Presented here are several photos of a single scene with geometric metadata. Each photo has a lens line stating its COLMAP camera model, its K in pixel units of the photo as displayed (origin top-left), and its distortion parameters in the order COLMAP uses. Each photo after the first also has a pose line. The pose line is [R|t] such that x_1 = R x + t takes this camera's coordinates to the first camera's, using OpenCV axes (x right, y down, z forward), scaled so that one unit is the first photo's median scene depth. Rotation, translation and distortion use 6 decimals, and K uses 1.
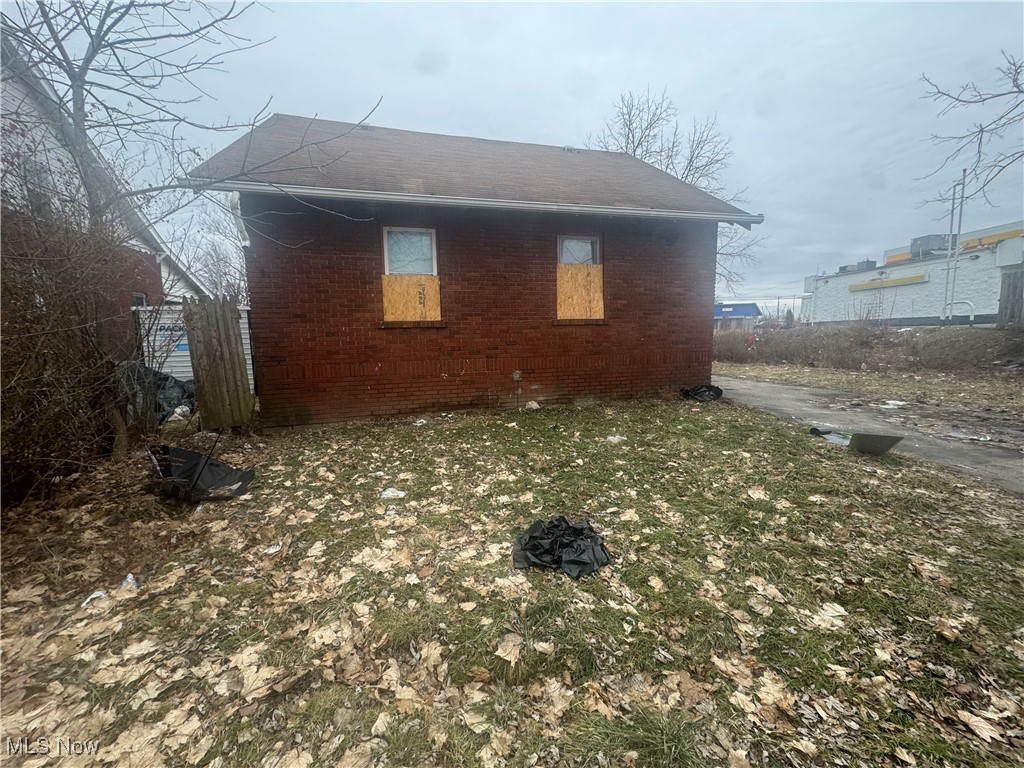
lens RADIAL K [[407.3, 0, 512.0], [0, 407.3, 384.0], [0, 0, 1]] dist [0.000232, 0.000001]
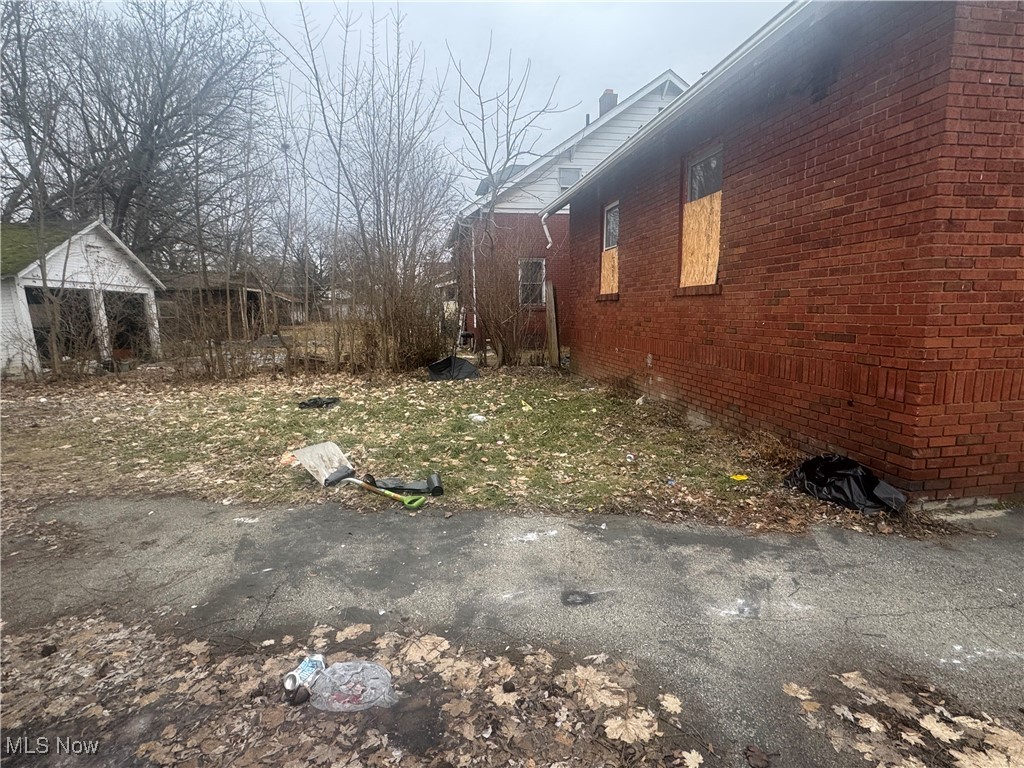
lens RADIAL K [[524.4, 0, 512.0], [0, 524.4, 384.0], [0, 0, 1]] dist [-0.002323, -0.000524]
pose [[-0.082604, 0.166733, -0.982536, 0.975054], [-0.087537, 0.980881, 0.173811, -0.121179], [0.992731, 0.100365, -0.066429, 0.750827]]
